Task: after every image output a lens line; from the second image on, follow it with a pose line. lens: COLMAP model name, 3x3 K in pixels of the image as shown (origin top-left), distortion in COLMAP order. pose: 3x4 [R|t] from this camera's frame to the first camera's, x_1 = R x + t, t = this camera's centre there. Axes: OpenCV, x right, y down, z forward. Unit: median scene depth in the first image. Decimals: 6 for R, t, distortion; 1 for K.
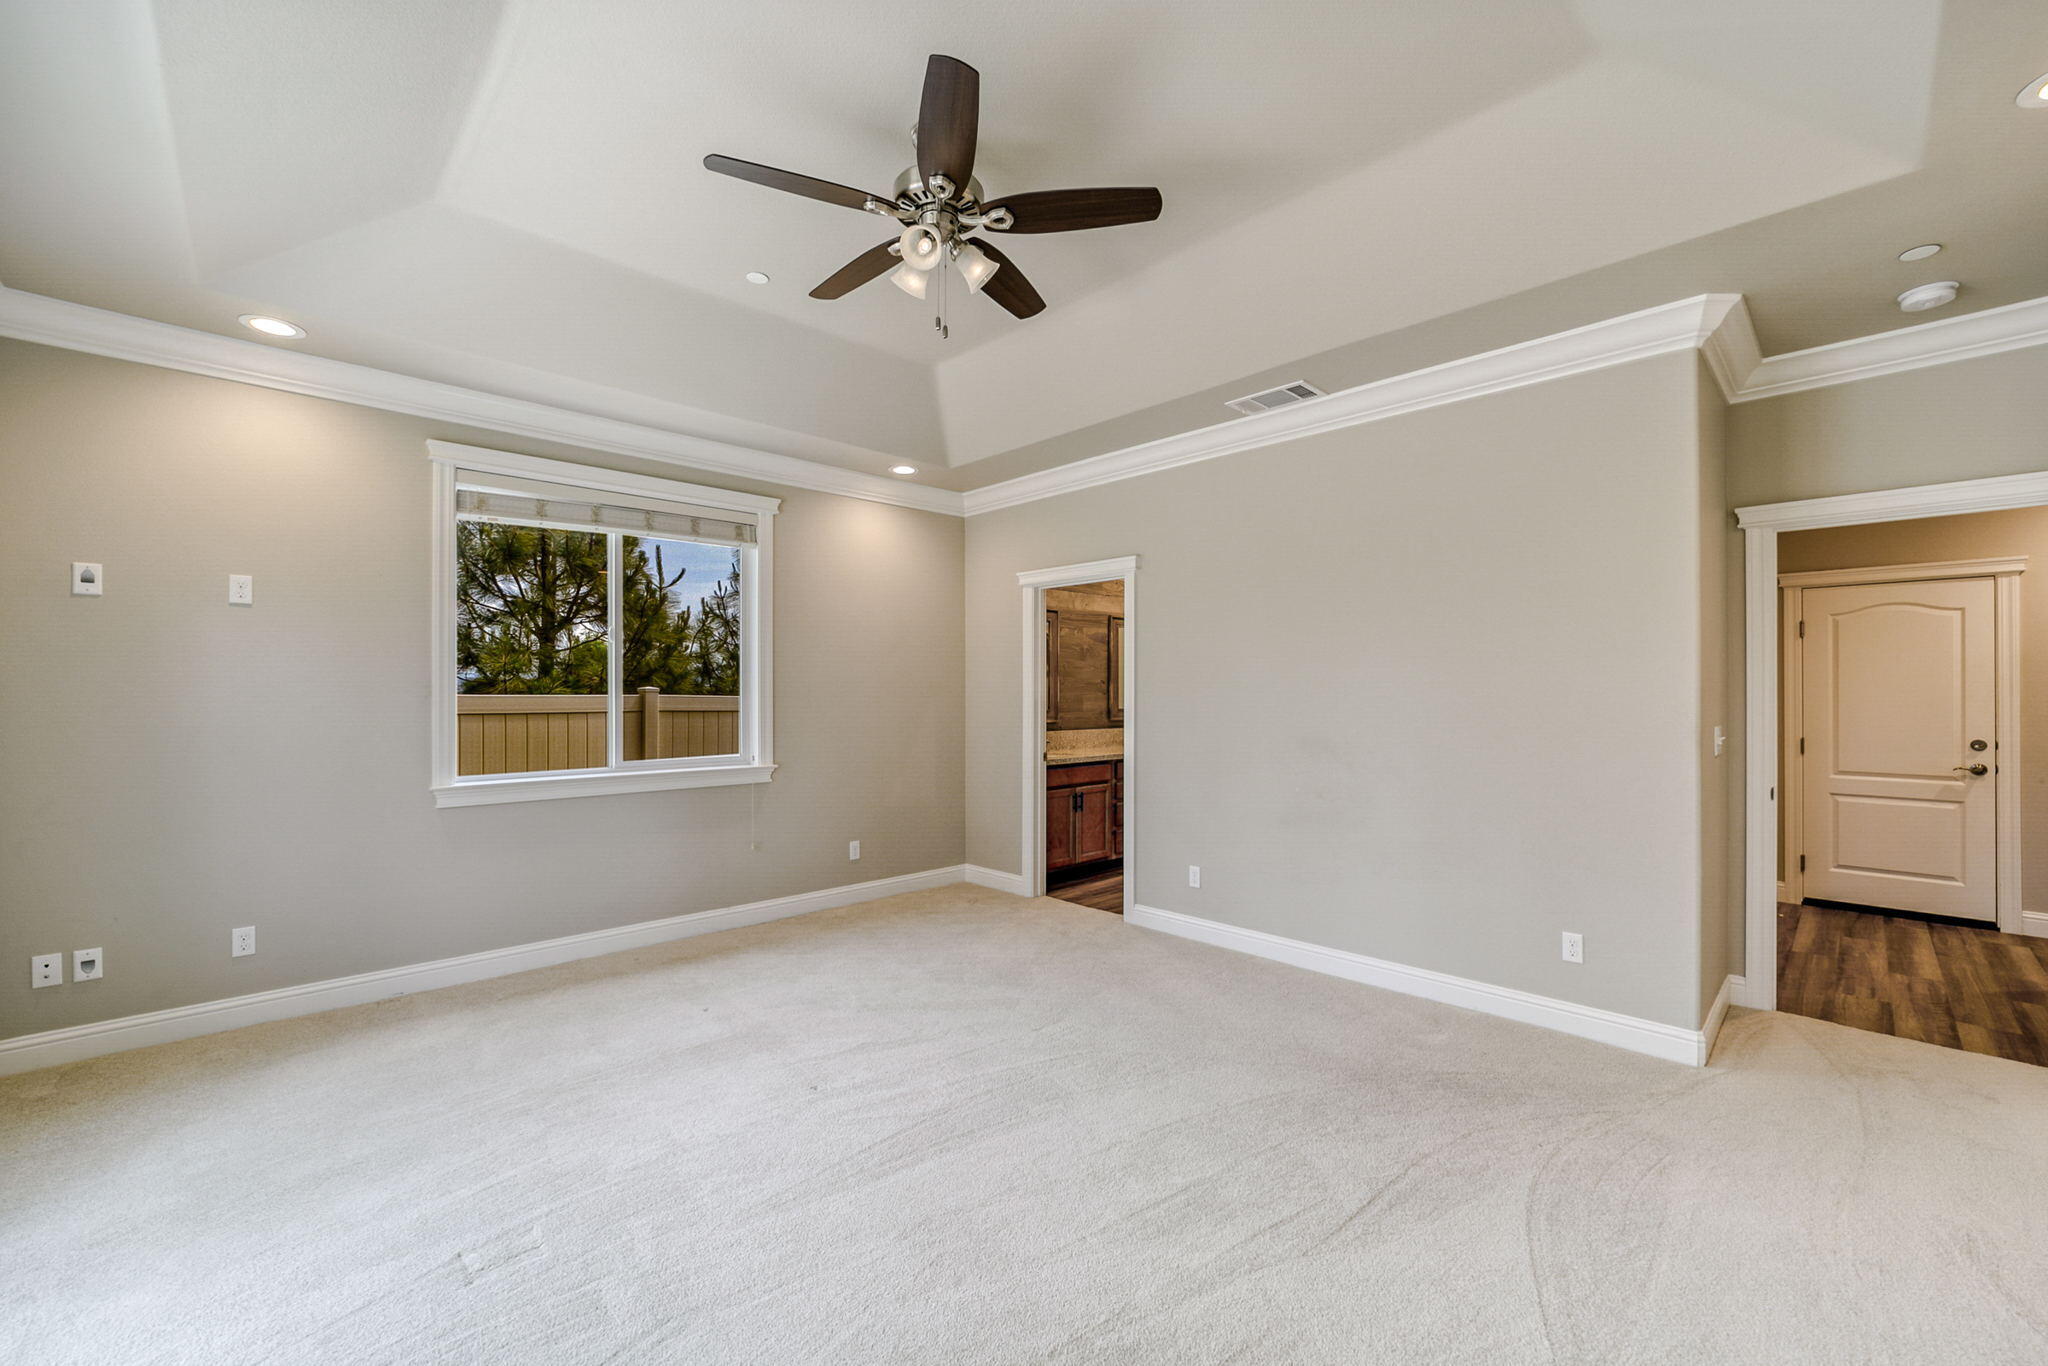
lens RADIAL K [[820.8, 0, 973.3], [0, 820.8, 687.0], [0, 0, 1]] dist [-0.026718, 0.011313]
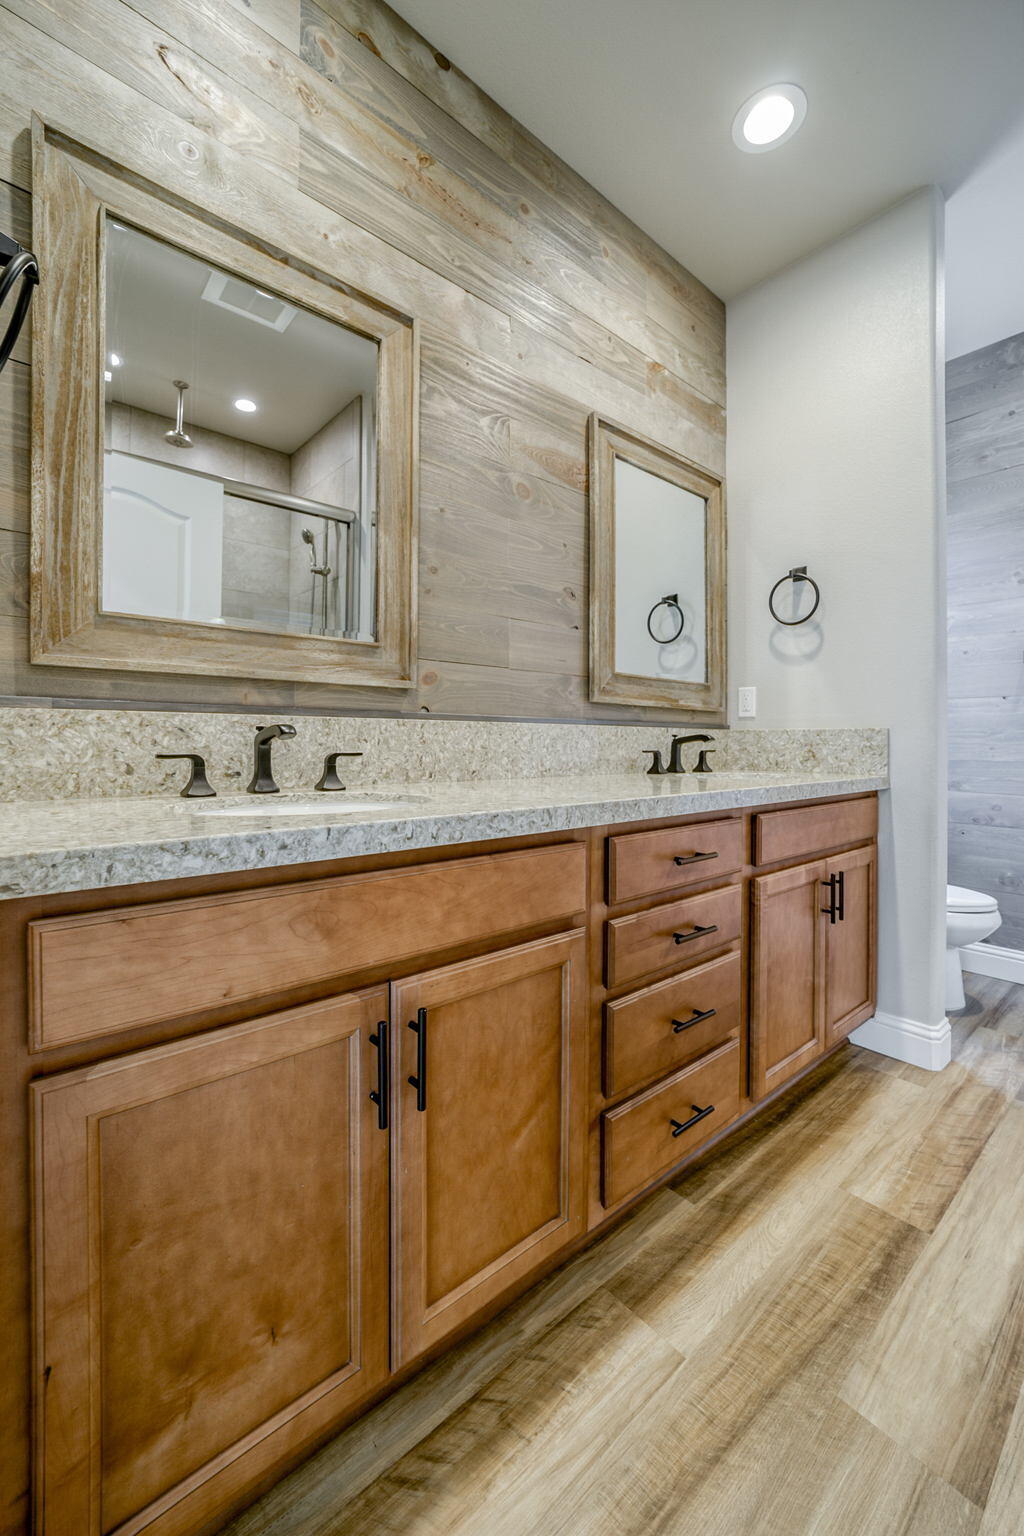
lens RADIAL K [[615.6, 0, 515.6], [0, 615.6, 750.0], [0, 0, 1]] dist [-0.026718, 0.011313]
pose [[0.999875, -0.002509, 0.015594, 0.164205], [0.002431, 0.999984, 0.005013, 0.075062], [-0.015607, -0.004975, 0.999866, 0.932563]]
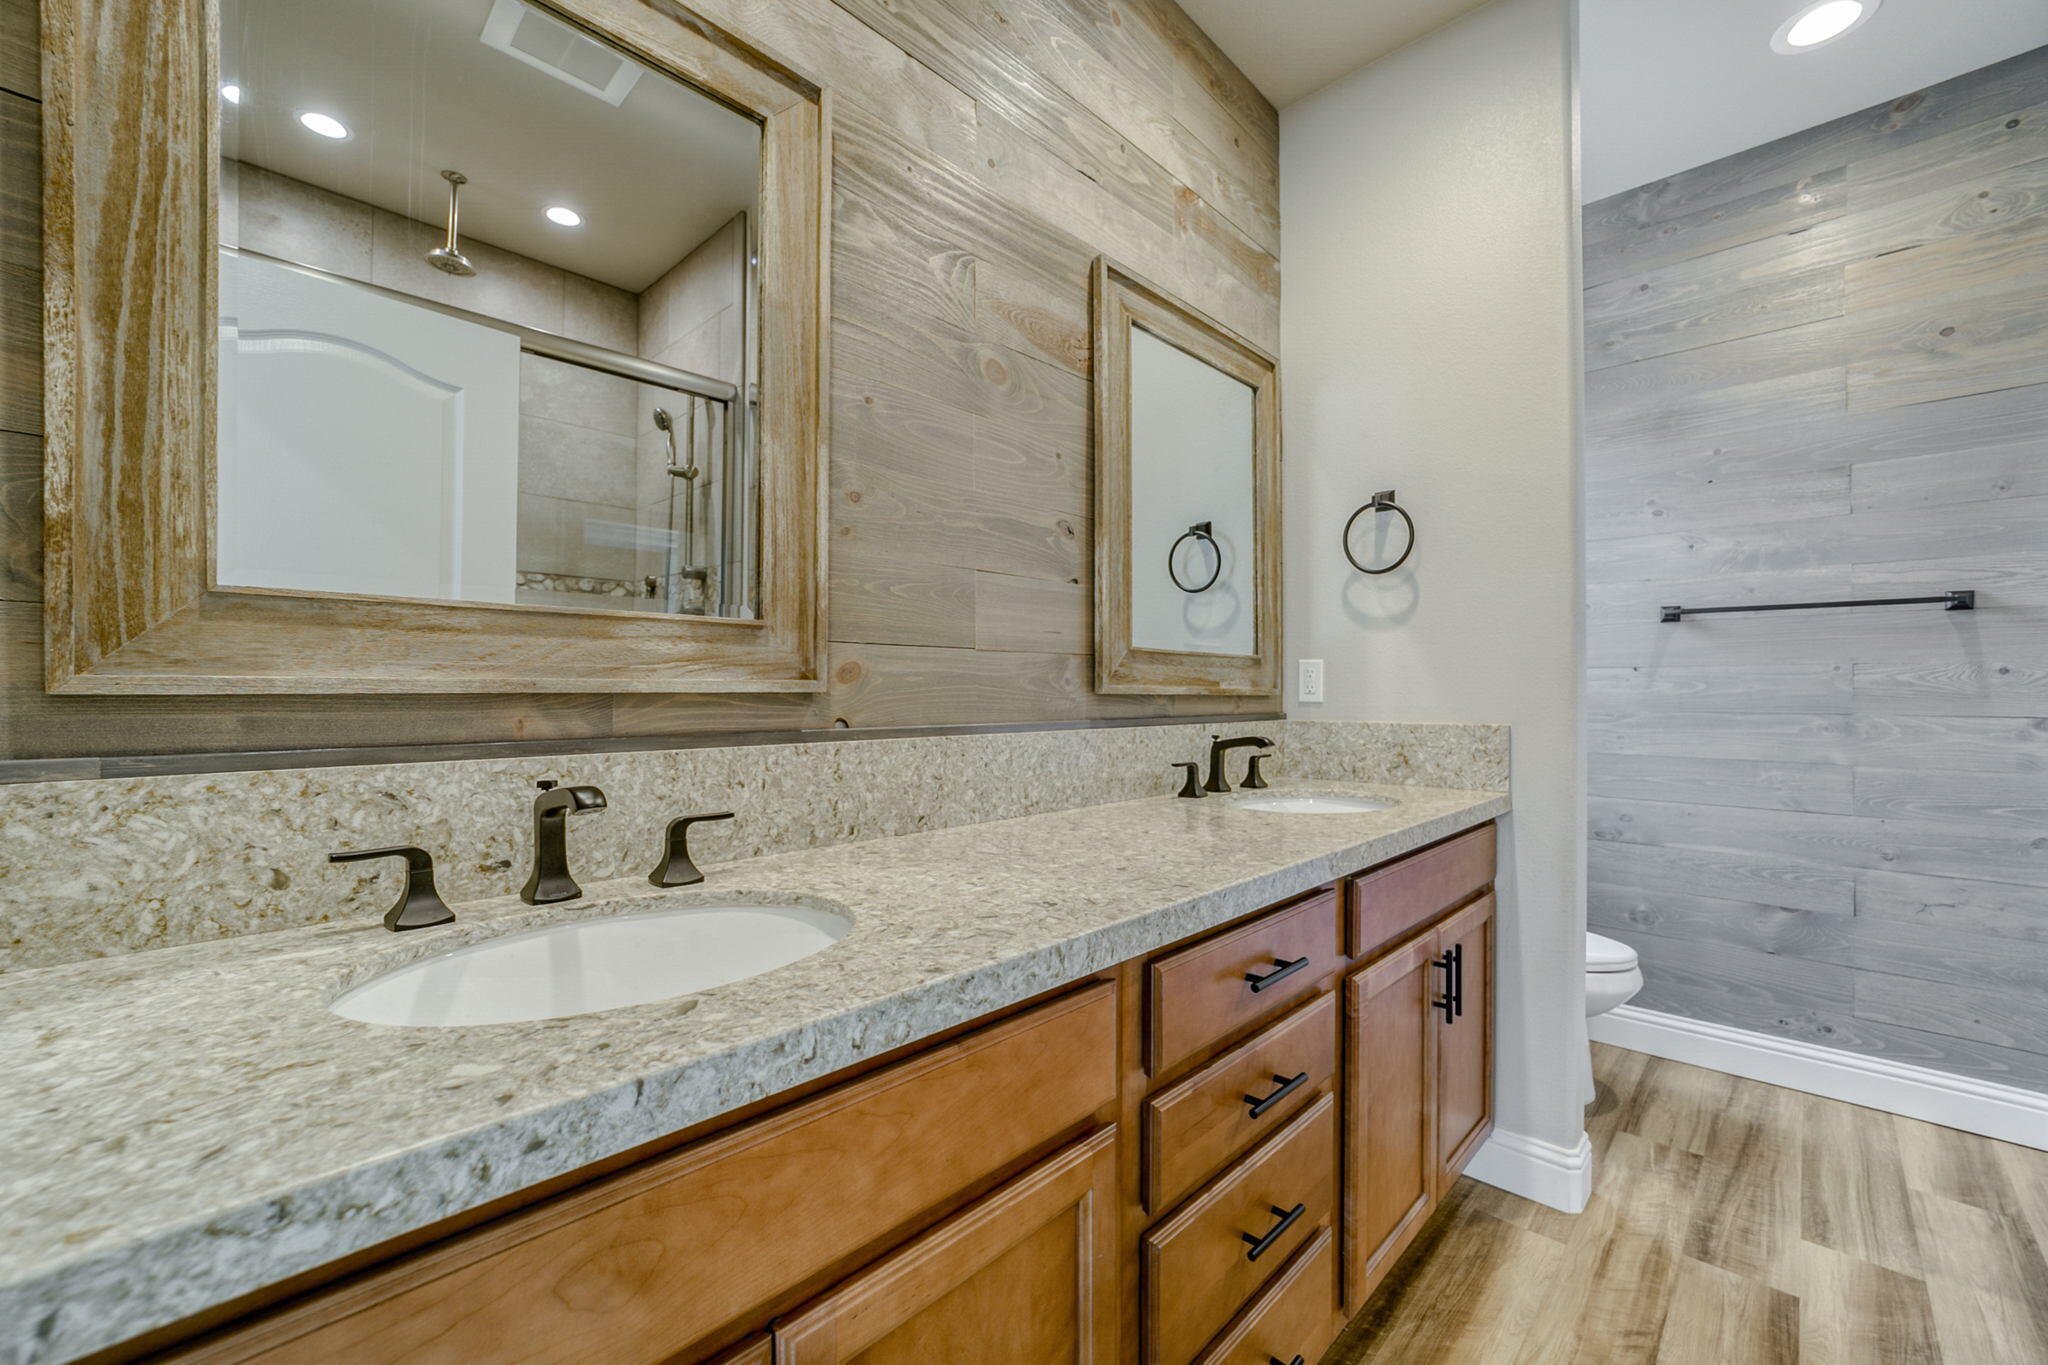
lens RADIAL K [[810.9, 0, 1055.1], [0, 810.9, 700.4], [0, 0, 1]] dist [-0.025570, 0.008167]
pose [[0.992405, -0.004688, 0.122922, 0.159377], [0.003370, 0.999935, 0.010928, 0.050251], [-0.122965, -0.010431, 0.992356, 0.977283]]
